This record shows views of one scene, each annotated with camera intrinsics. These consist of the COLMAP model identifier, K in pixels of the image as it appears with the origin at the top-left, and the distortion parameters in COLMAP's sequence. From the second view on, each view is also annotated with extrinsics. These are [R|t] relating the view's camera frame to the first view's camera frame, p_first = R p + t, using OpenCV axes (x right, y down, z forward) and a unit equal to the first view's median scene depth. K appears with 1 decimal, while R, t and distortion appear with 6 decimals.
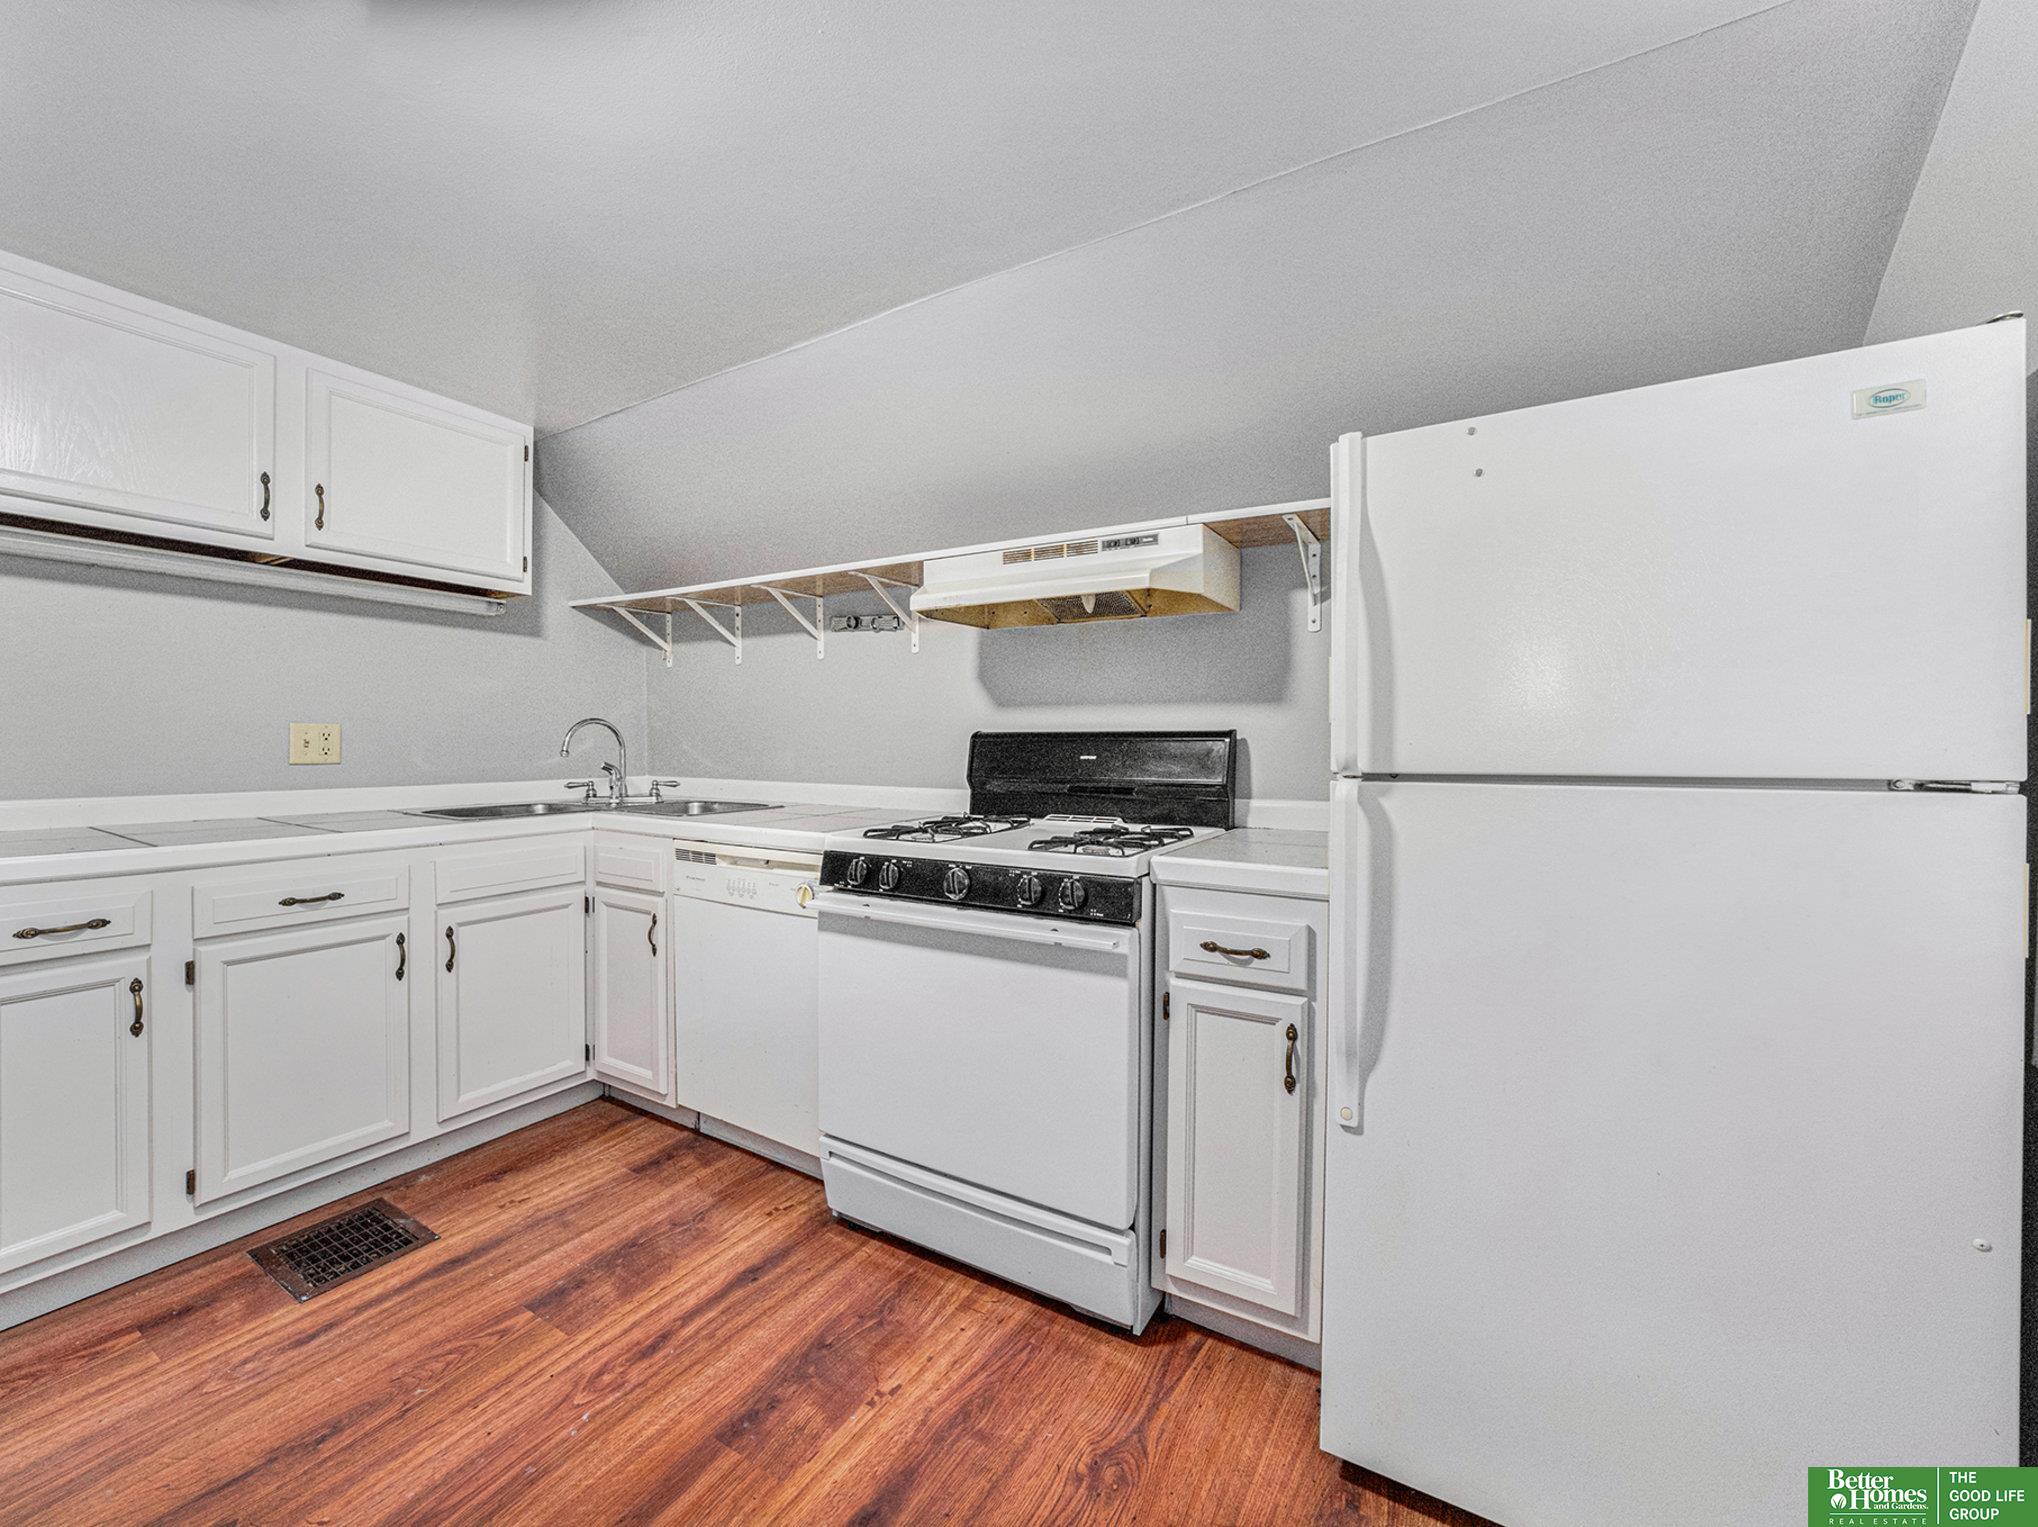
lens RADIAL K [[807.8, 0, 1013.8], [0, 807.8, 761.2], [0, 0, 1]] dist [-0.020970, 0.005081]
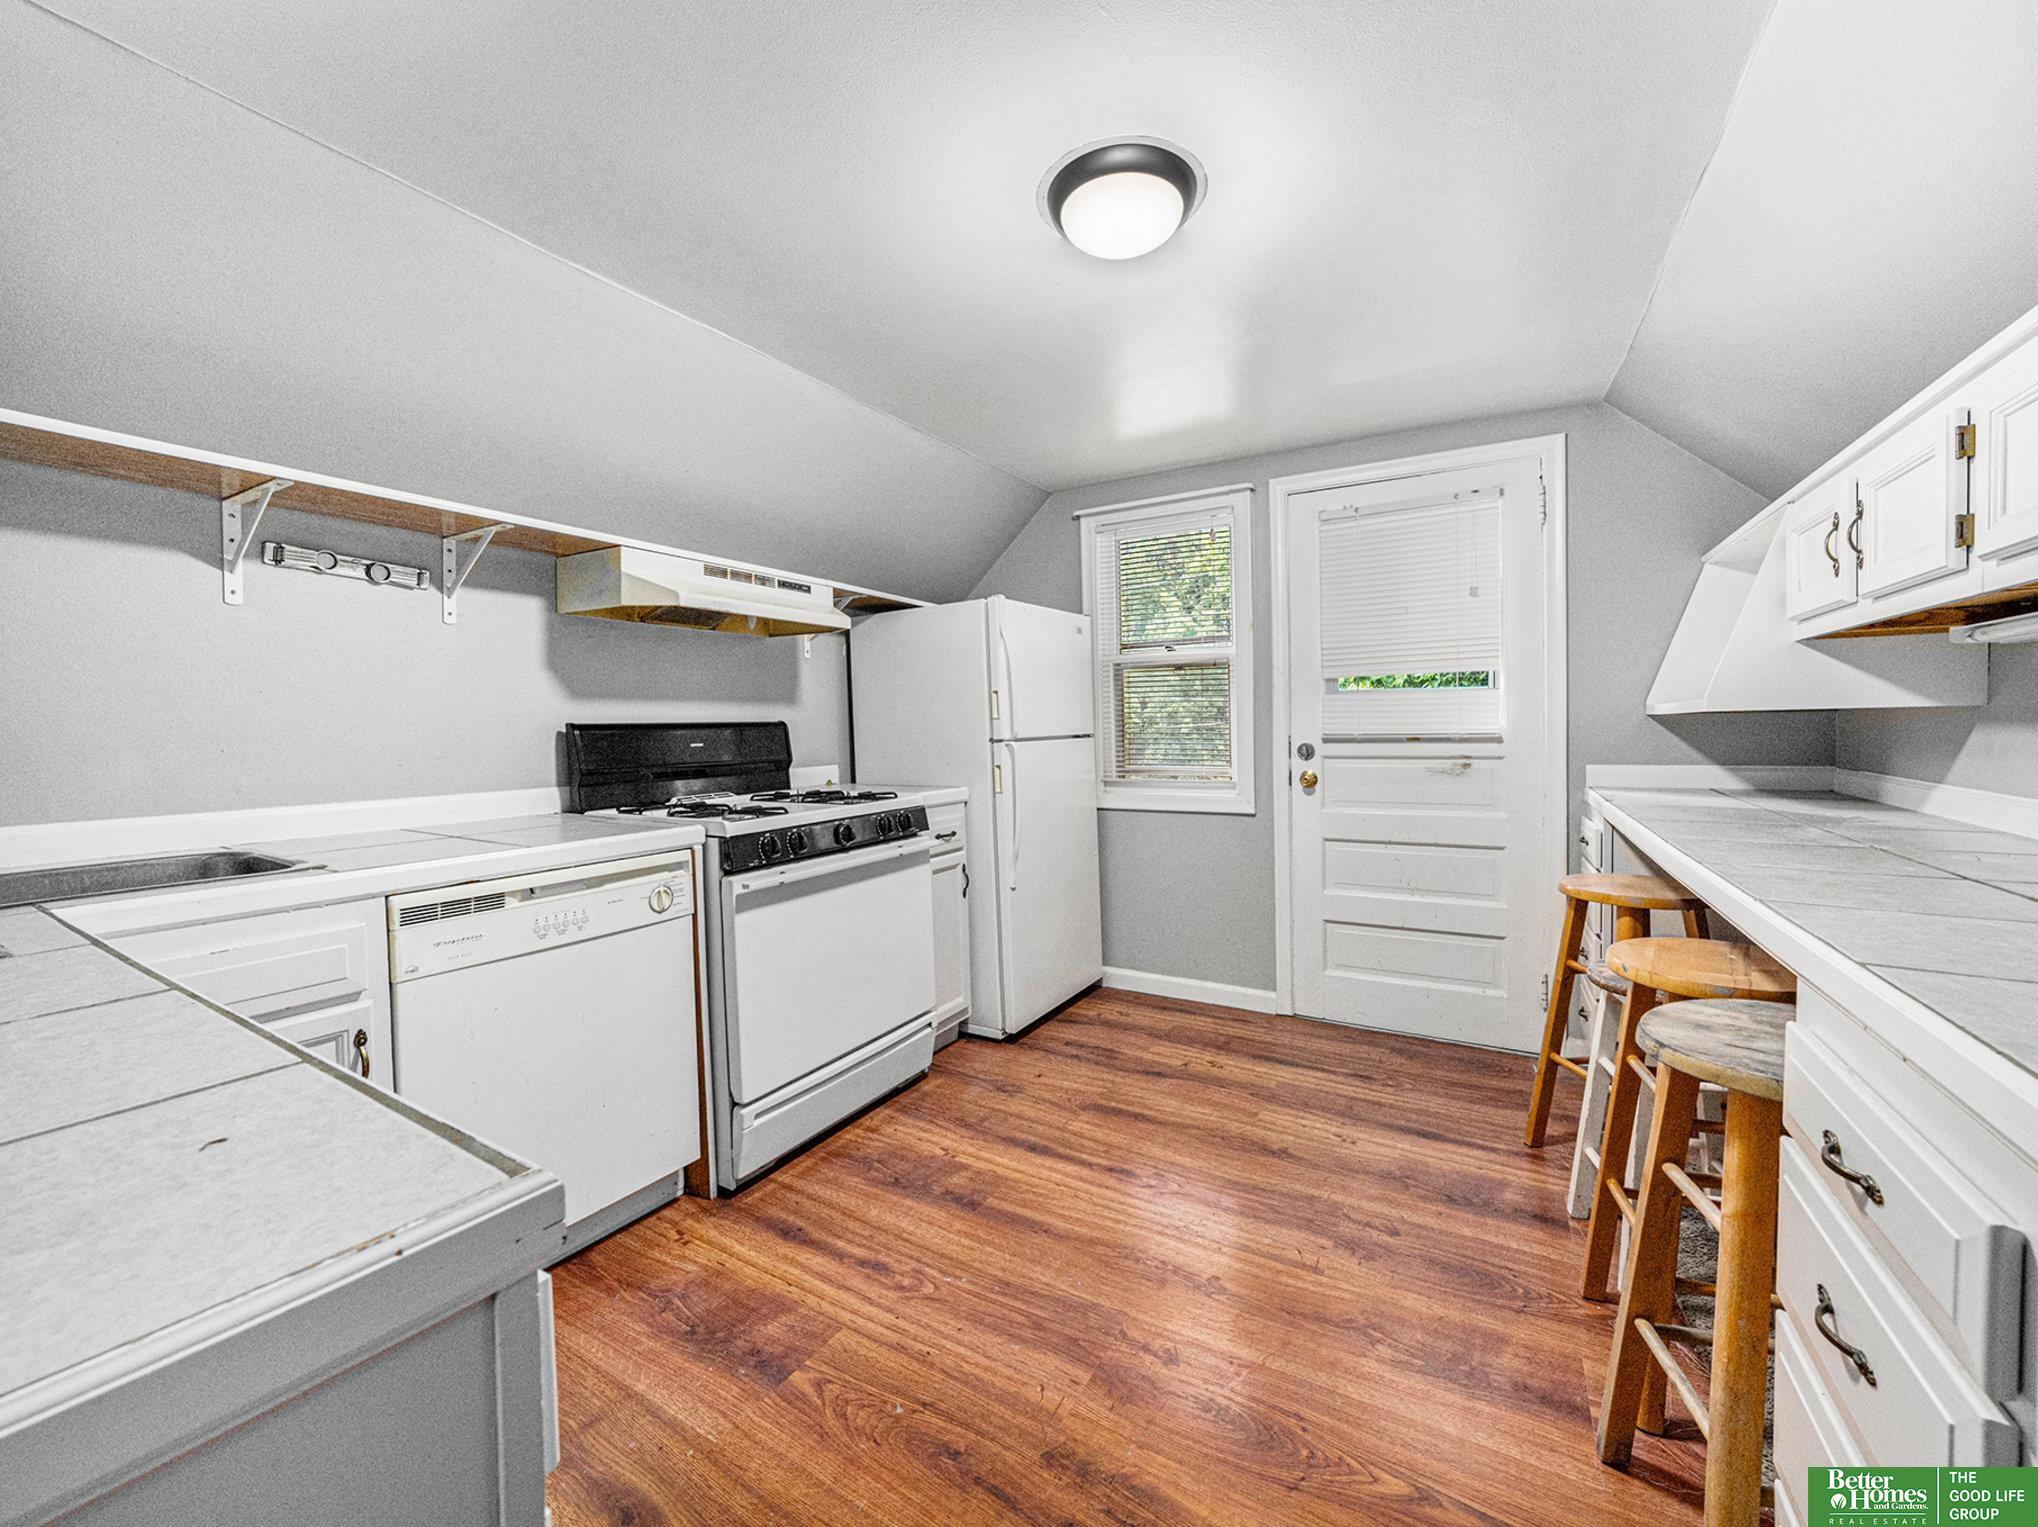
lens RADIAL K [[807.8, 0, 1013.8], [0, 807.8, 761.2], [0, 0, 1]] dist [-0.020970, 0.005081]
pose [[0.020886, -0.048743, 0.998593, -1.356203], [0.044161, 0.997881, 0.047785, -0.021534], [-0.998806, 0.043100, 0.022994, 0.654194]]
